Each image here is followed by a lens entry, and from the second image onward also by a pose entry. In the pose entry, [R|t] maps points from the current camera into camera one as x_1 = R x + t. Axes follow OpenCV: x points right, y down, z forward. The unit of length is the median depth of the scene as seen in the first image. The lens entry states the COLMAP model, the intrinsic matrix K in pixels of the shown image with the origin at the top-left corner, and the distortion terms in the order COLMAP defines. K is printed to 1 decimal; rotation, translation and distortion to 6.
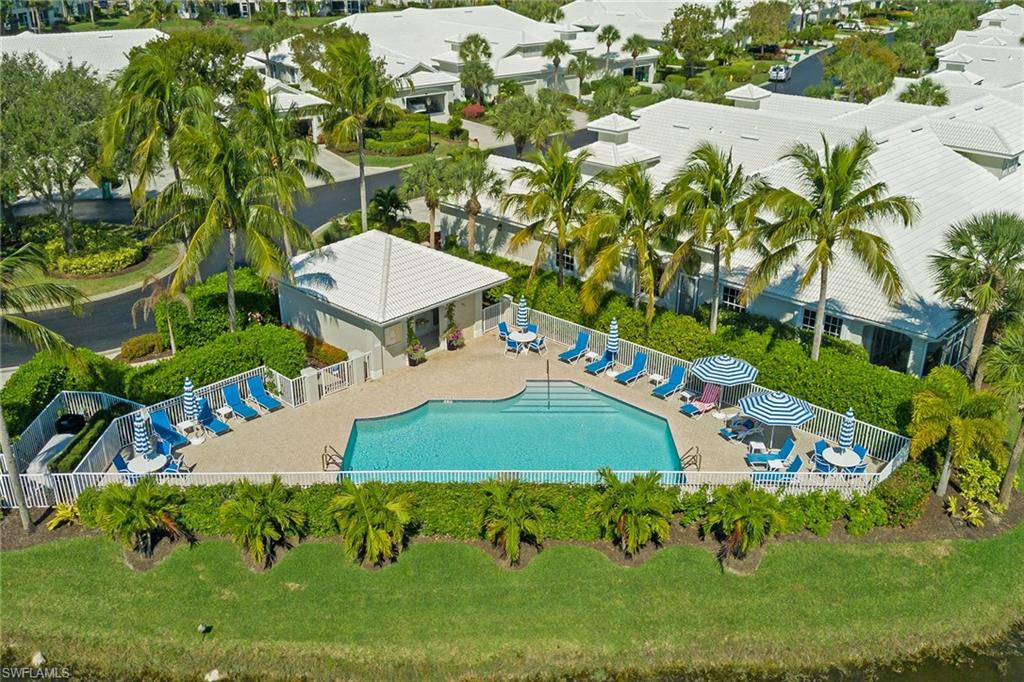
lens RADIAL K [[939.2, 0, 512.0], [0, 939.2, 341.0], [0, 0, 1]] dist [0.109139, -0.169713]
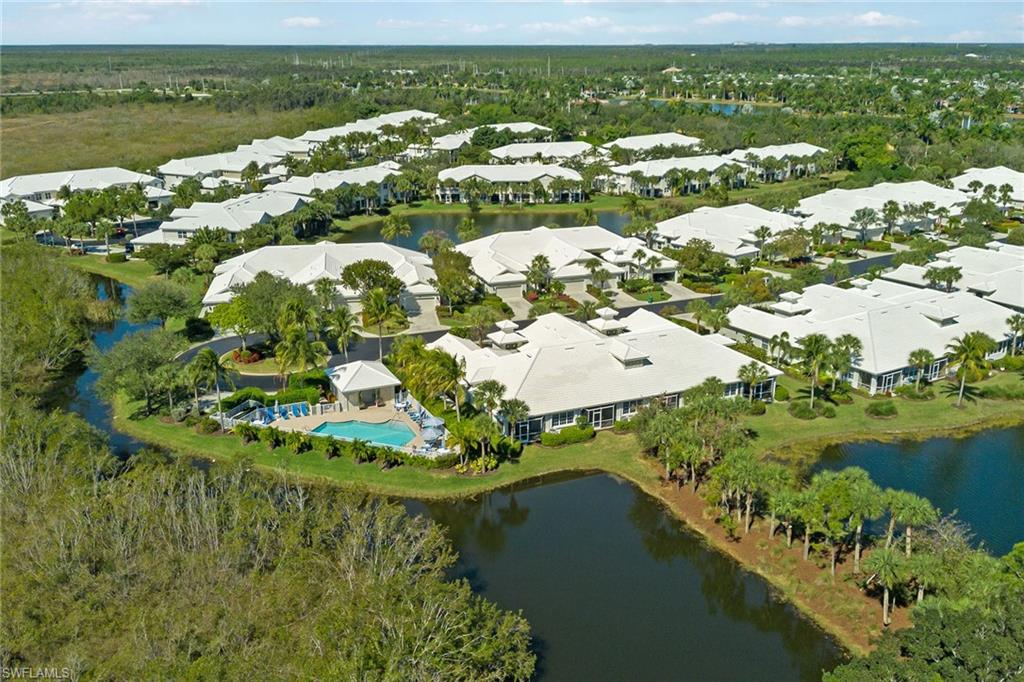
lens RADIAL K [[939.2, 0, 512.0], [0, 939.2, 341.0], [0, 0, 1]] dist [0.109139, -0.169713]
pose [[0.924315, 0.107062, -0.366304, 0.588472], [-0.147728, 0.985389, -0.084764, -0.001982], [0.351877, 0.132462, 0.926626, -0.660984]]
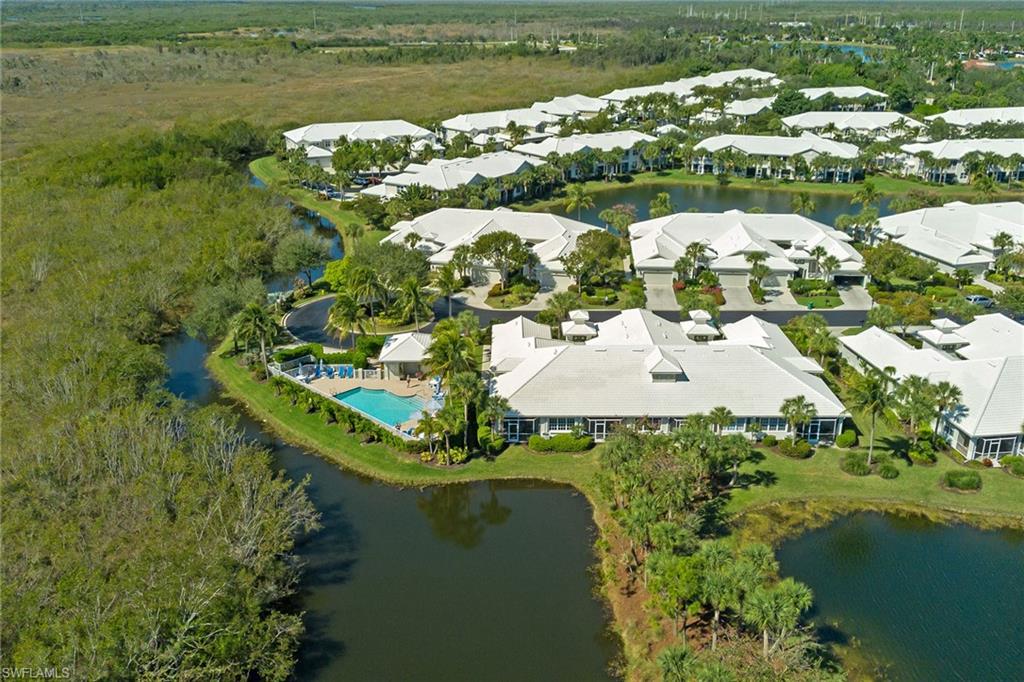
lens RADIAL K [[939.2, 0, 512.0], [0, 939.2, 341.0], [0, 0, 1]] dist [0.109139, -0.169713]
pose [[0.690857, 0.242831, -0.680991, 0.917299], [-0.288429, 0.956278, 0.048387, -0.145340], [0.662967, 0.162989, 0.730691, -0.401906]]
